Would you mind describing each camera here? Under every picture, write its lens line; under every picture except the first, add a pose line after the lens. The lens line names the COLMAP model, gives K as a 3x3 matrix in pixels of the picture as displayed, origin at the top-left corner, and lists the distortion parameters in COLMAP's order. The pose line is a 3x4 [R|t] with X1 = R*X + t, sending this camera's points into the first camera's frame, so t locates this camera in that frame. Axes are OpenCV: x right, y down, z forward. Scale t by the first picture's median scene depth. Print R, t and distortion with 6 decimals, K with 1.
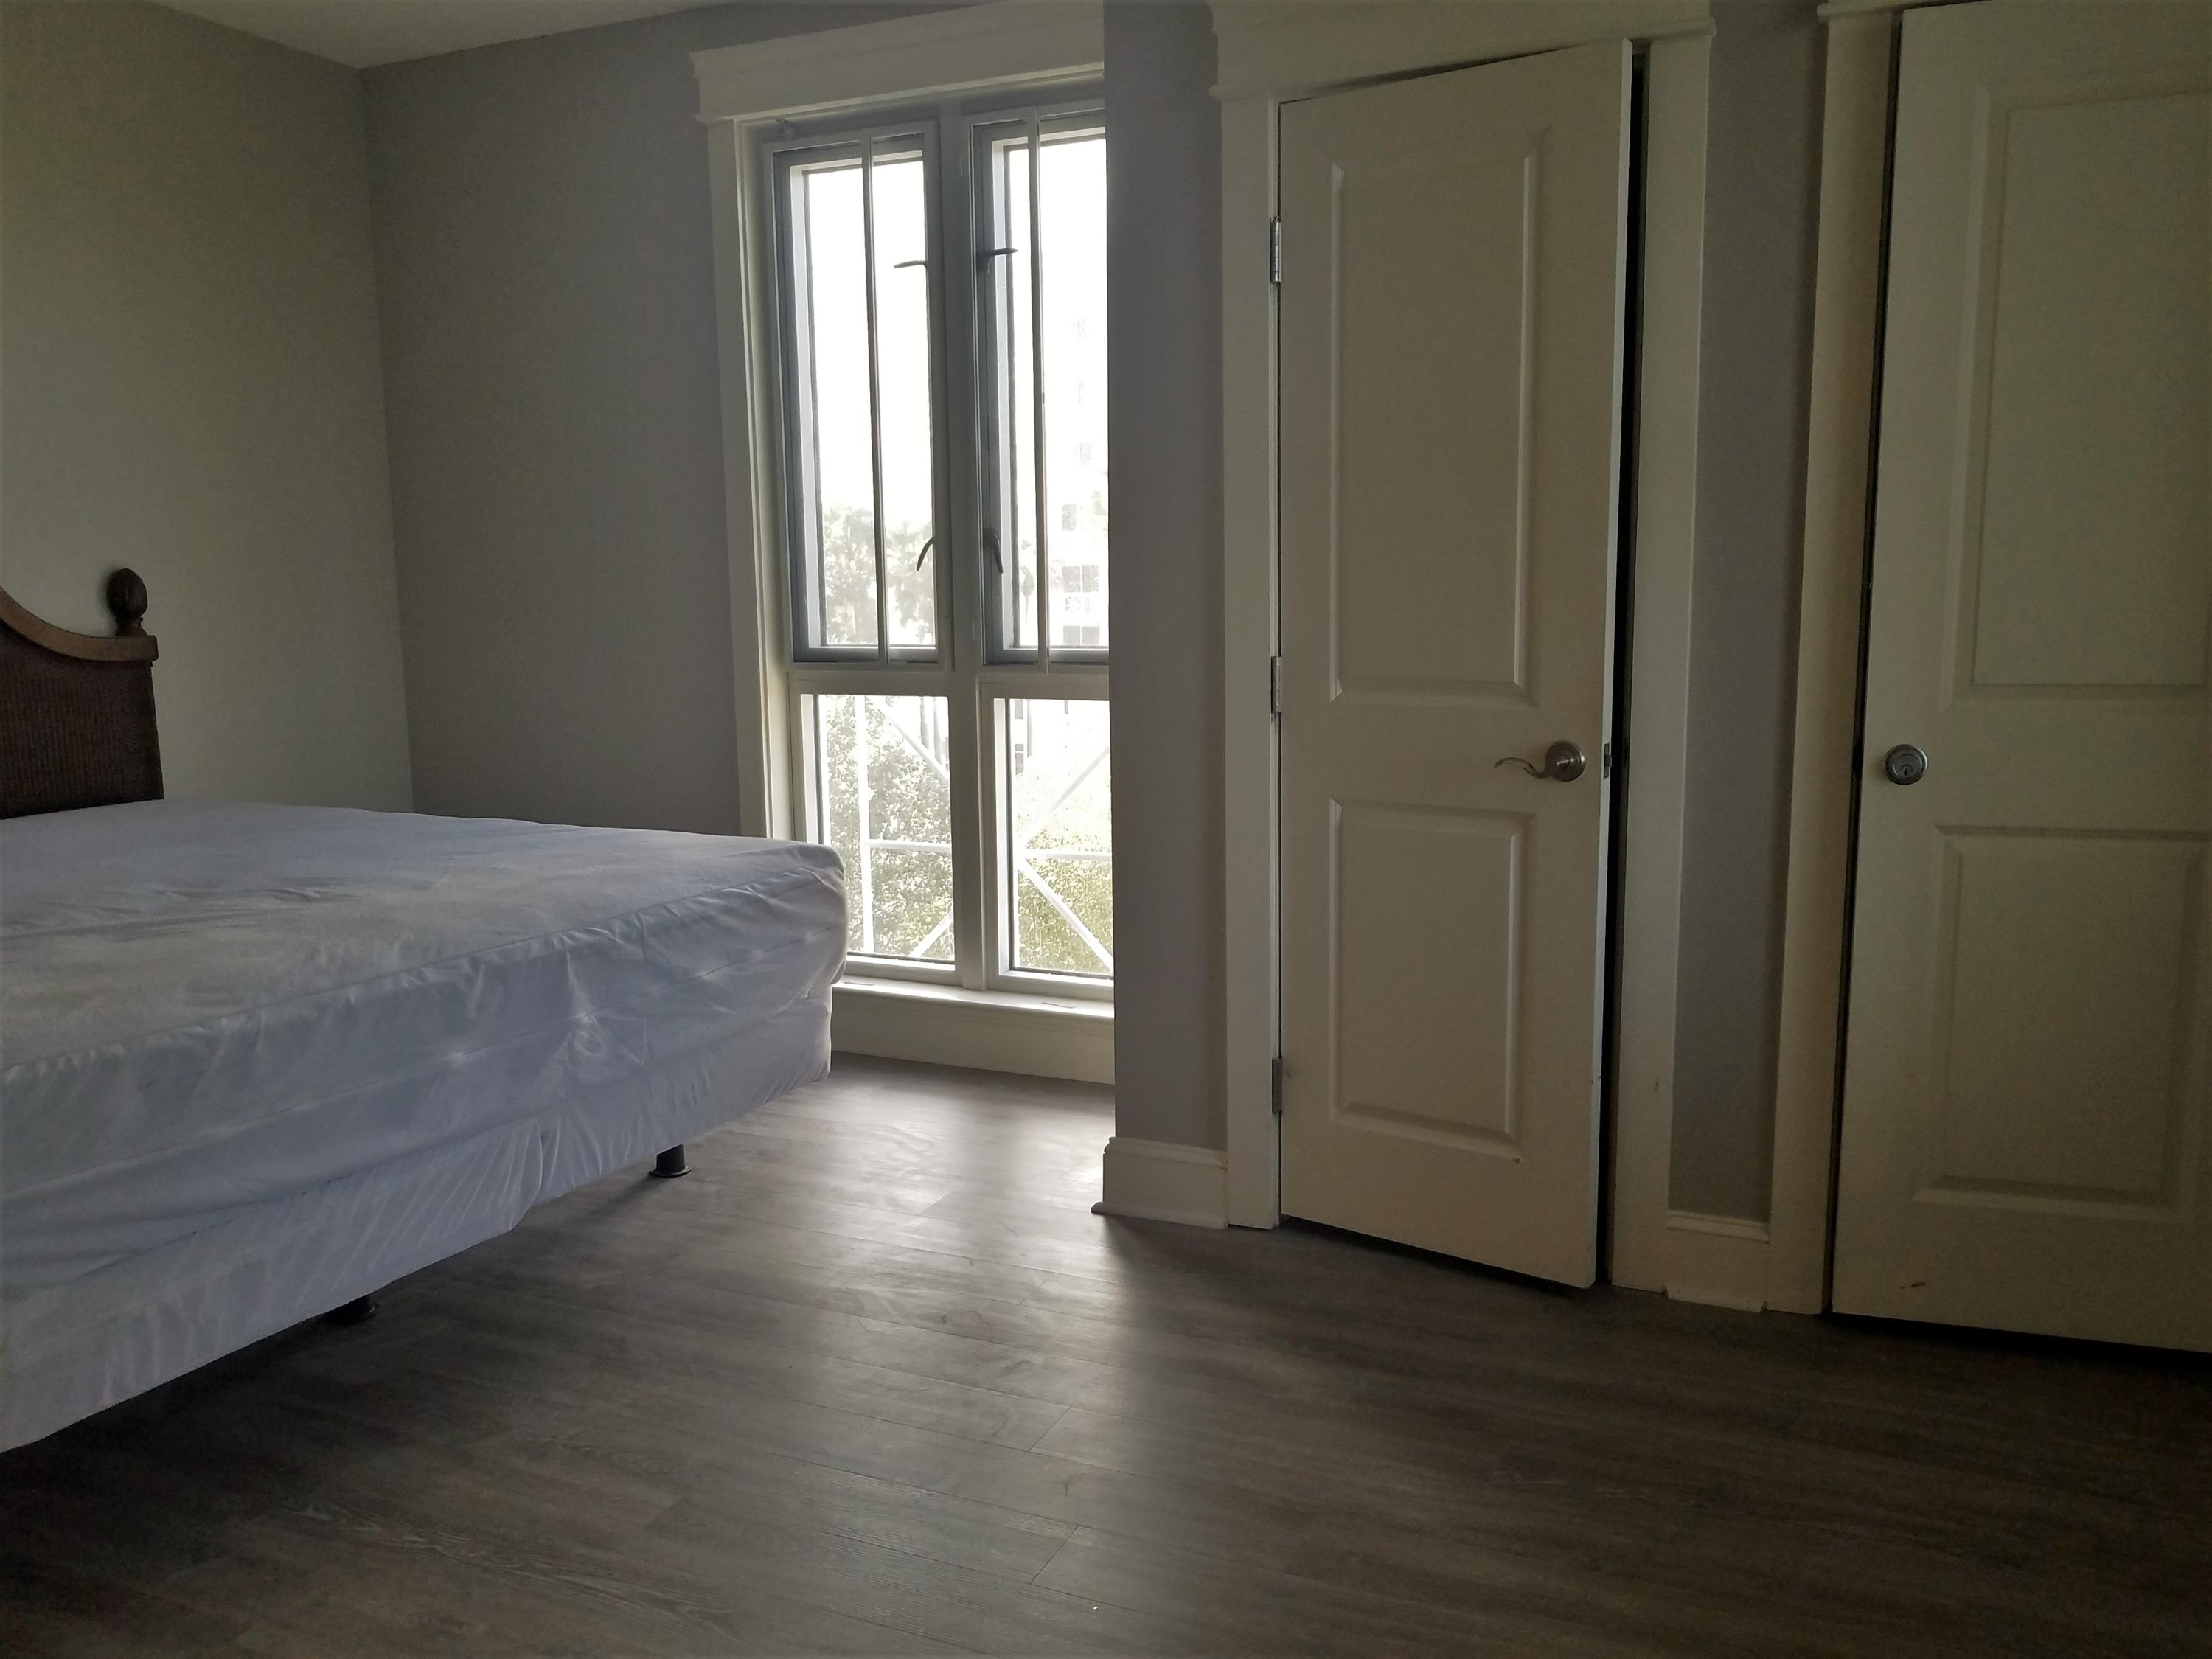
lens RADIAL K [[1713.8, 0, 1106.0], [0, 1713.8, 829.5], [0, 0, 1]] dist [0.006000, 0.006940]
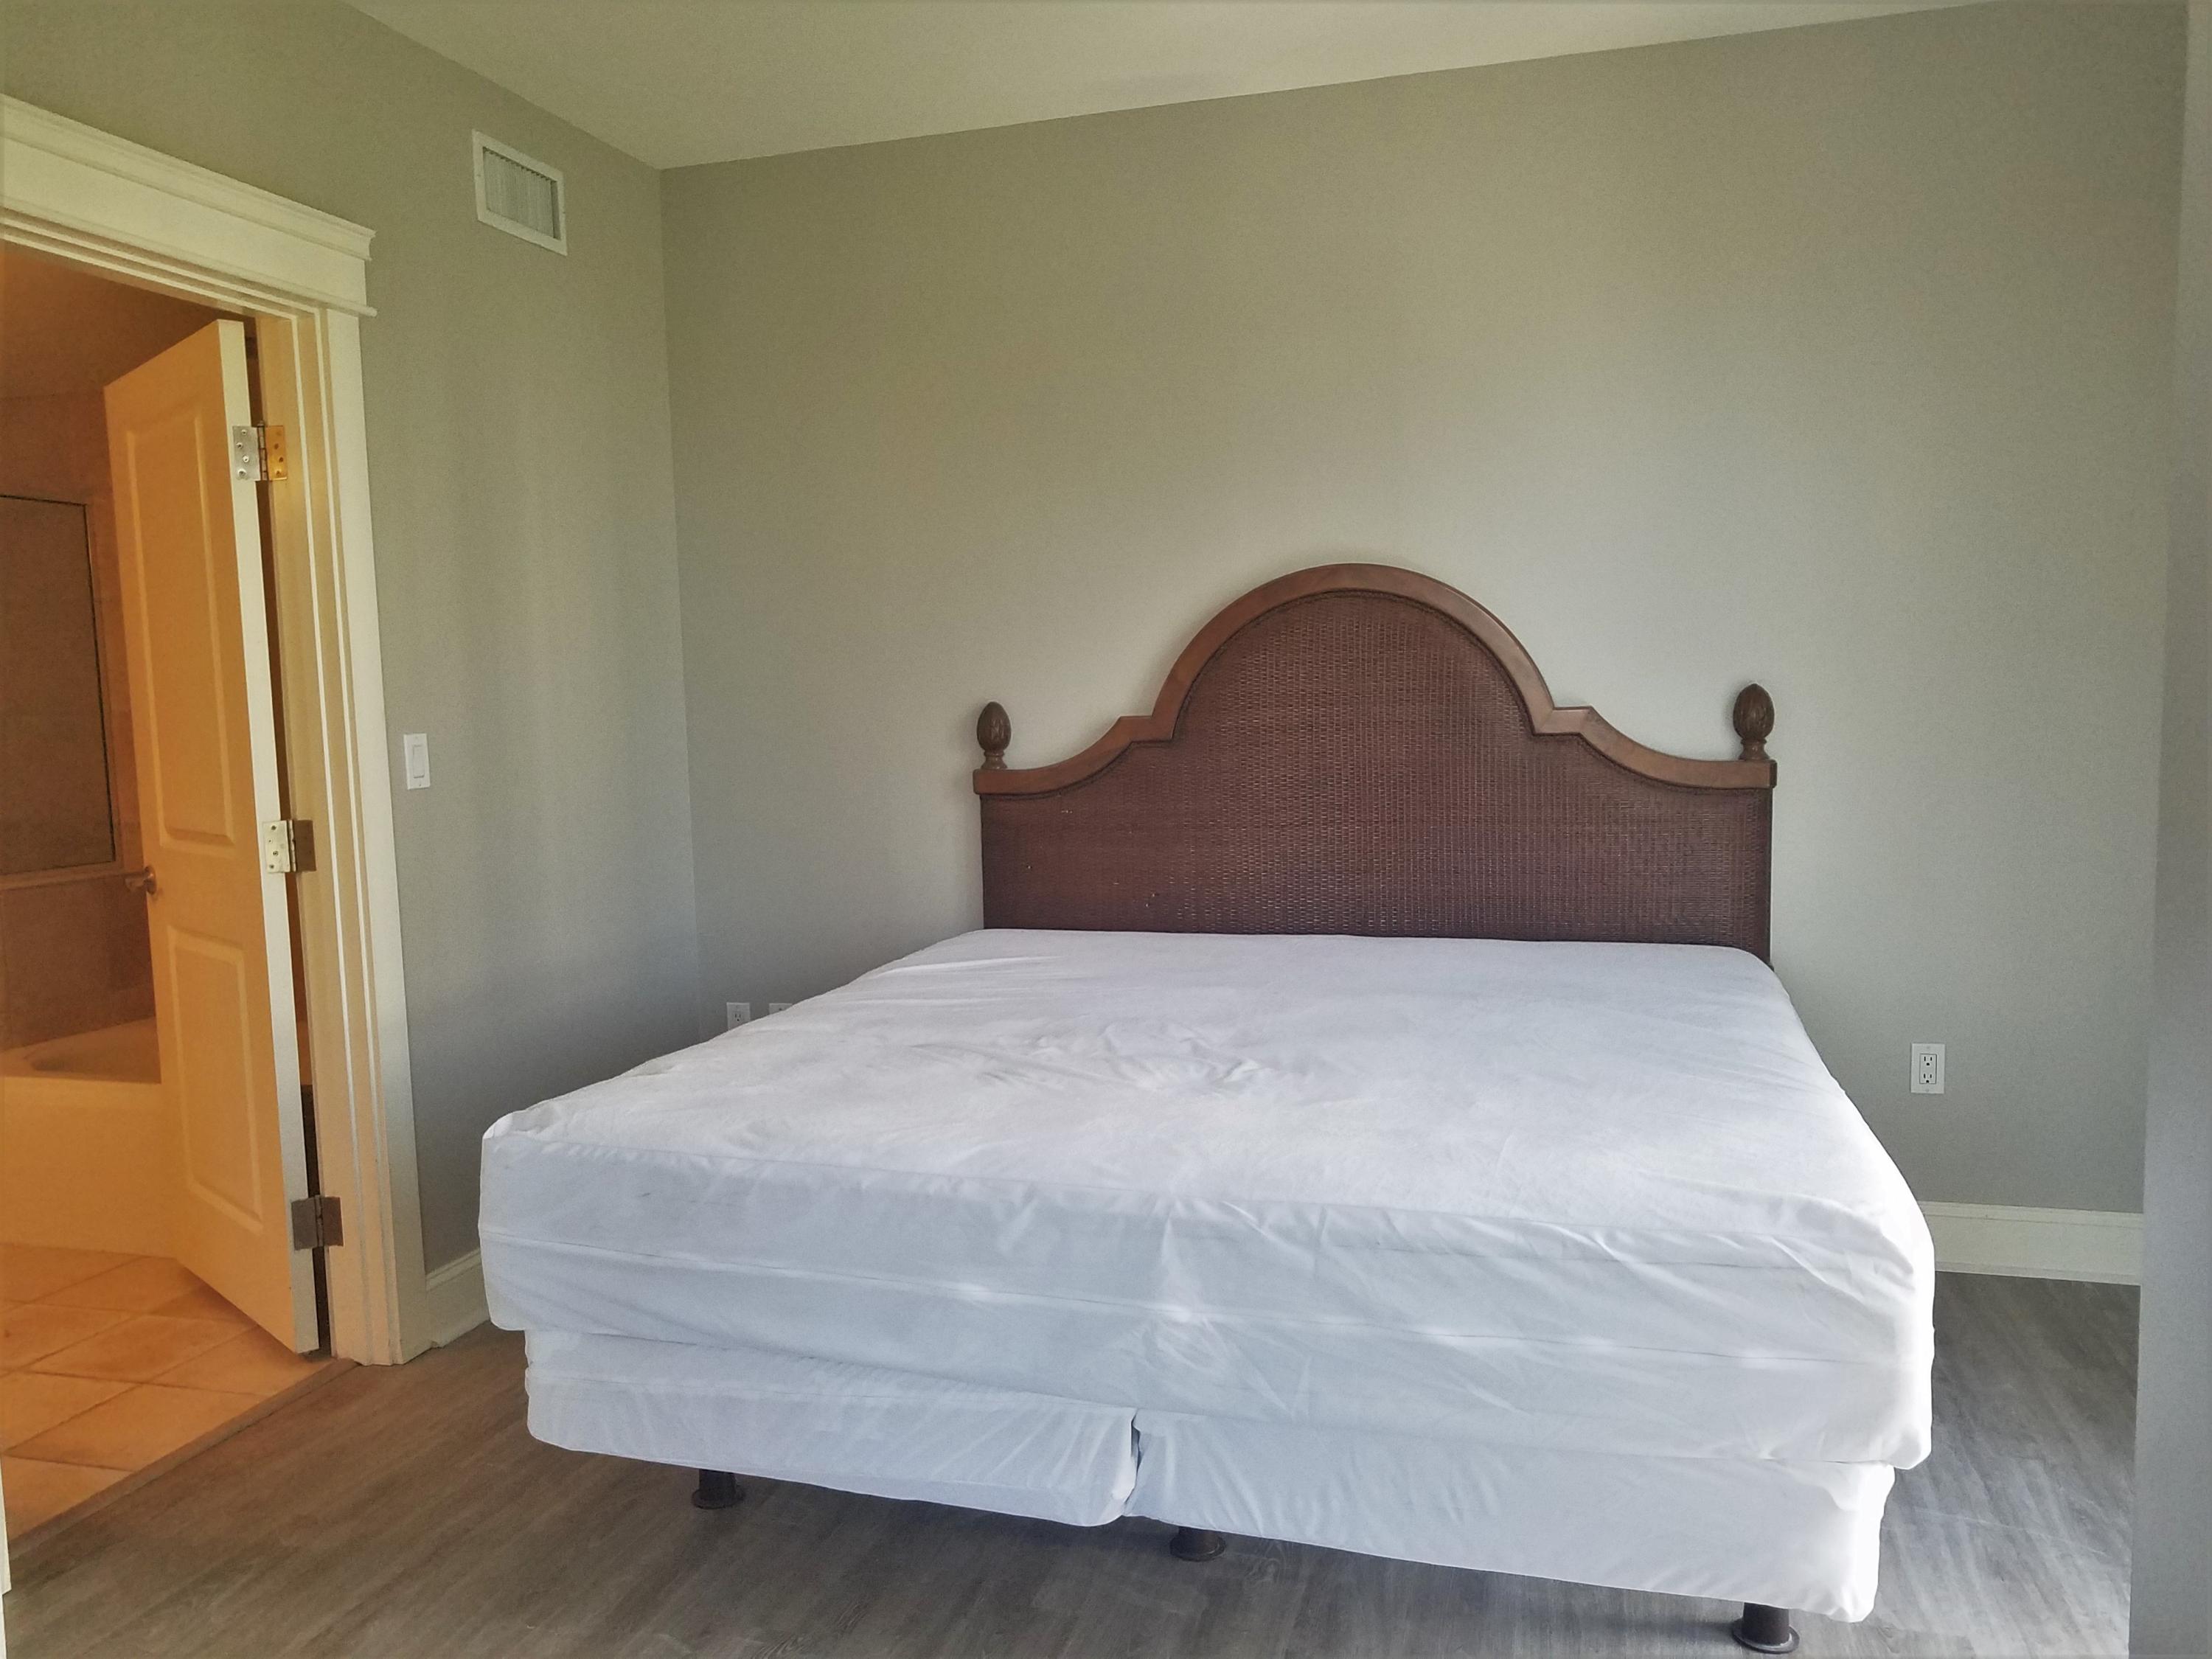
lens RADIAL K [[1722.1, 0, 1052.3], [0, 1722.1, 839.4], [0, 0, 1]] dist [0.017697, -0.001169]
pose [[0.133510, 0.098234, -0.986167, 0.423999], [-0.124346, 0.988872, 0.081669, -0.154295], [0.983216, 0.111722, 0.144239, 0.801386]]
